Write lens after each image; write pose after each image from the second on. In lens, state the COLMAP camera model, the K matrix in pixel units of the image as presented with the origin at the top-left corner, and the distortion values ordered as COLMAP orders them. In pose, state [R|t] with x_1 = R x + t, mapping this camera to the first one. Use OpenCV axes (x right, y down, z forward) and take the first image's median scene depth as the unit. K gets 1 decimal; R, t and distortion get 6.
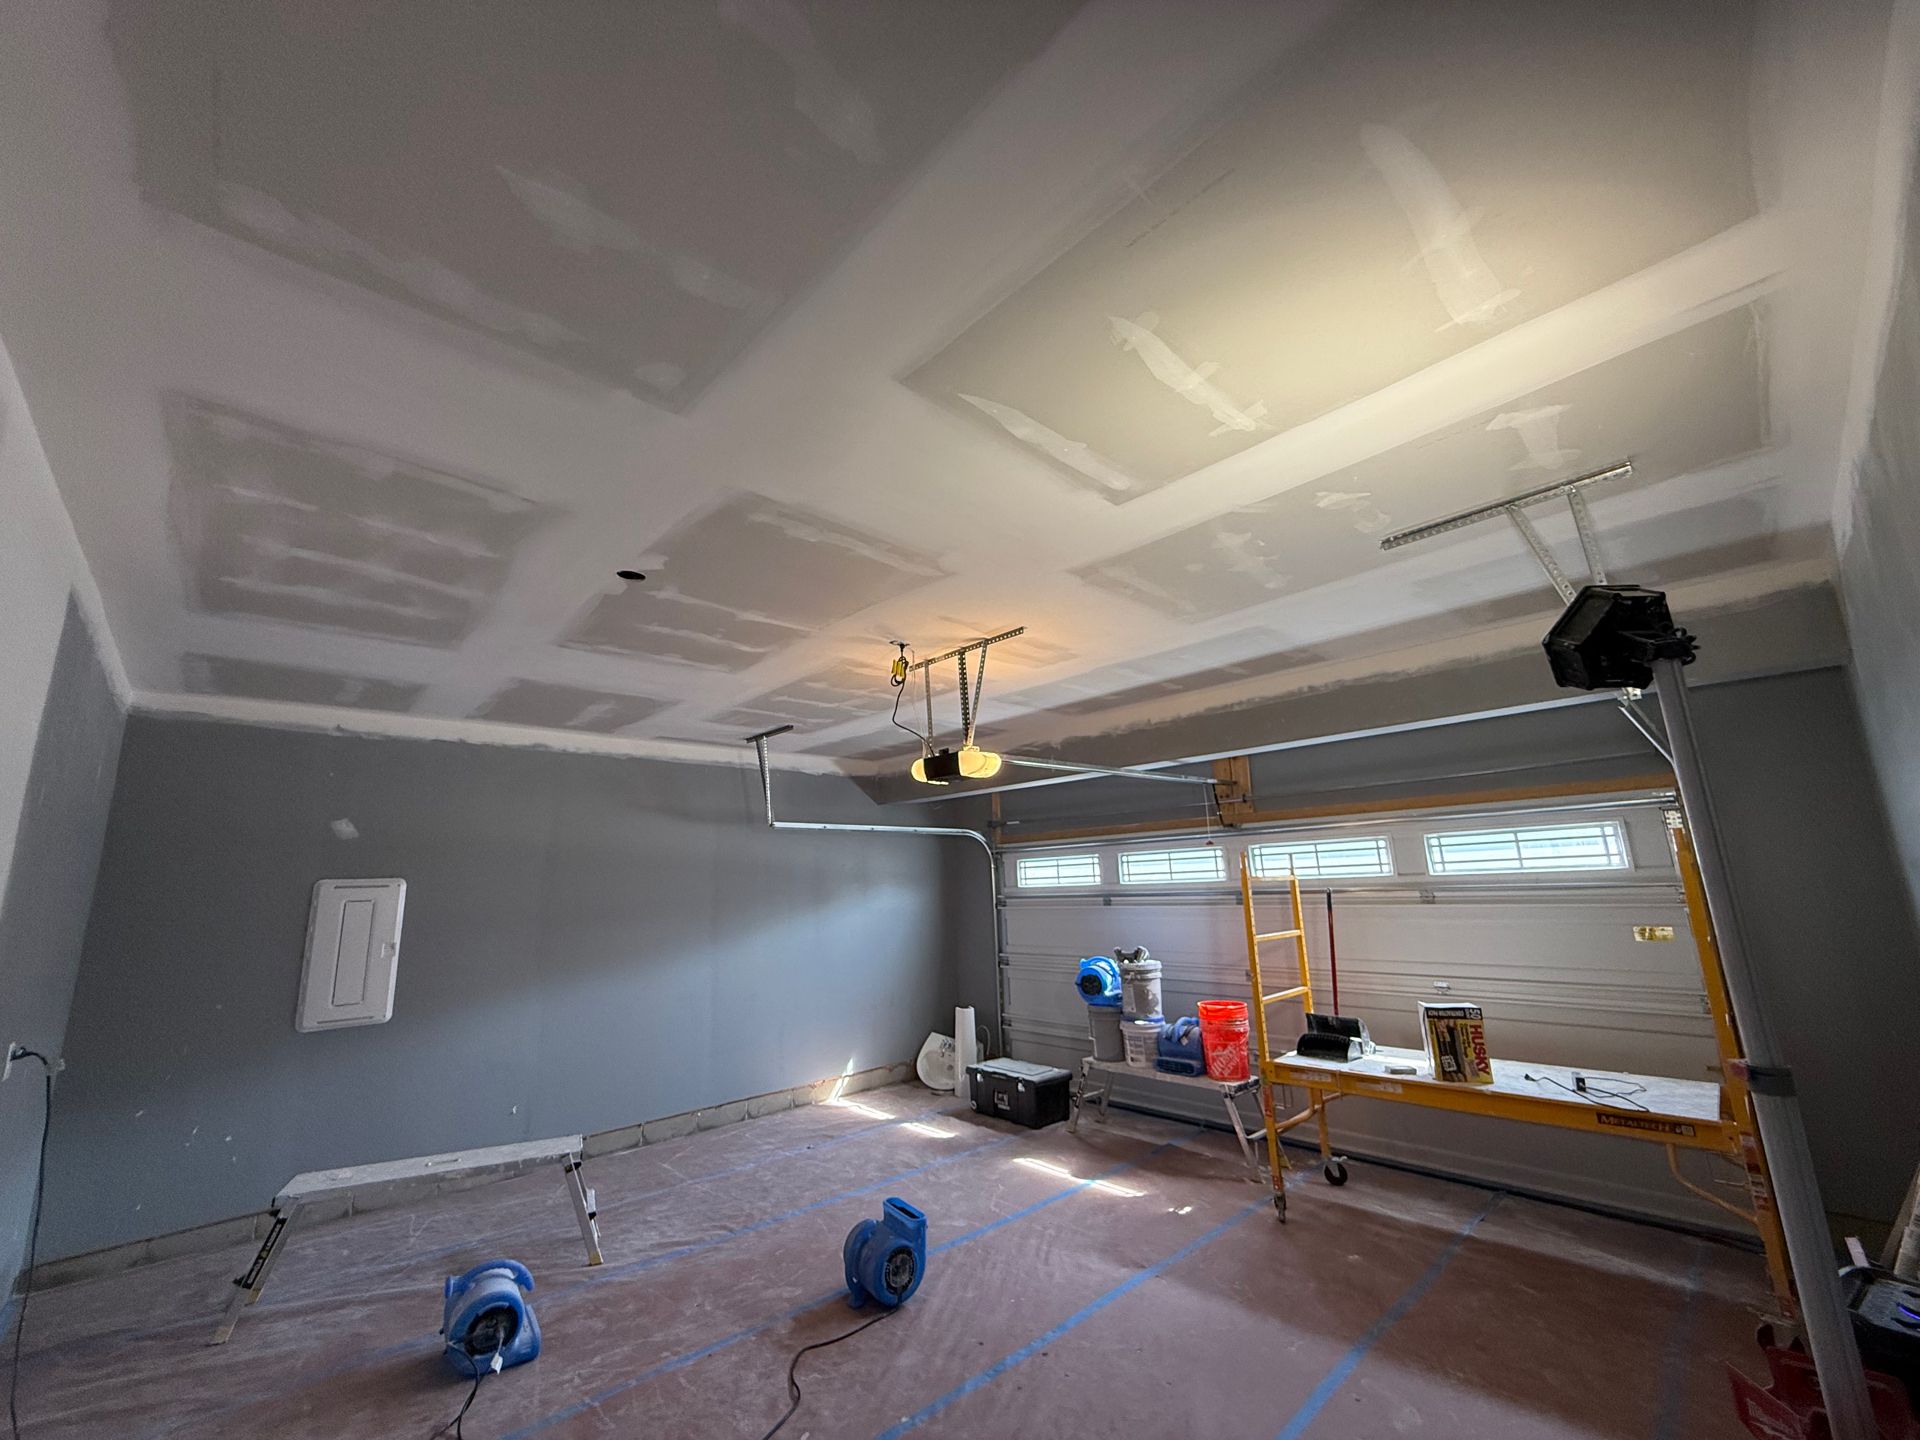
lens RADIAL K [[763.7, 0, 962.1], [0, 763.7, 725.5], [0, 0, 1]] dist [0.000291, 0.000183]
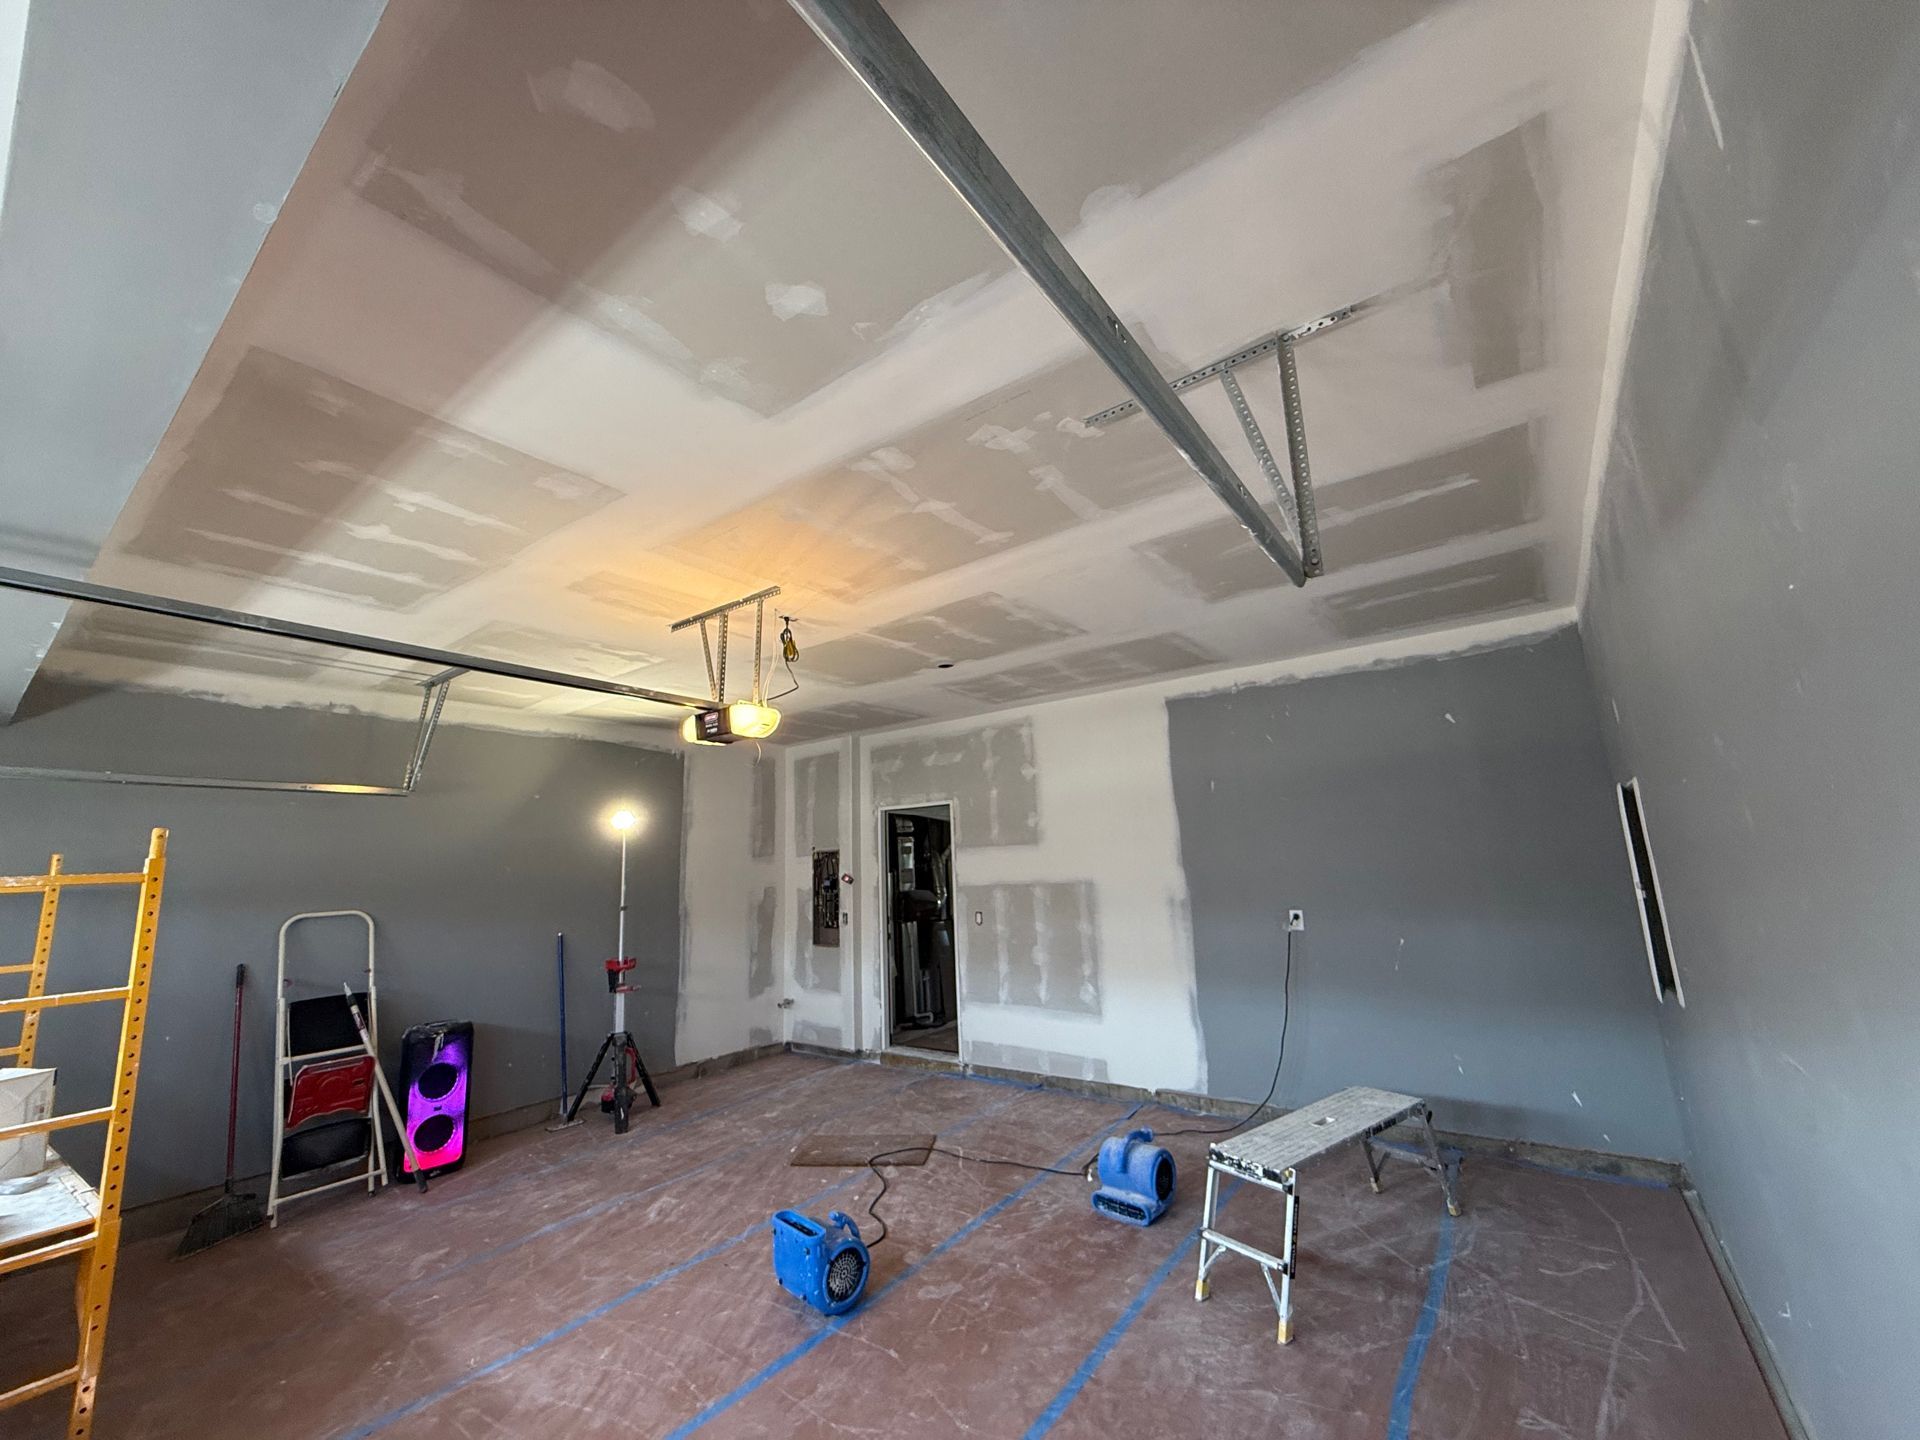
lens RADIAL K [[763.7, 0, 949.9], [0, 763.7, 721.9], [0, 0, 1]] dist [0.000291, 0.000183]
pose [[-0.984007, 0.041324, -0.173271, -0.115209], [0.105034, 0.920229, -0.377022, 0.443867], [0.143869, -0.389192, -0.909852, 1.989026]]
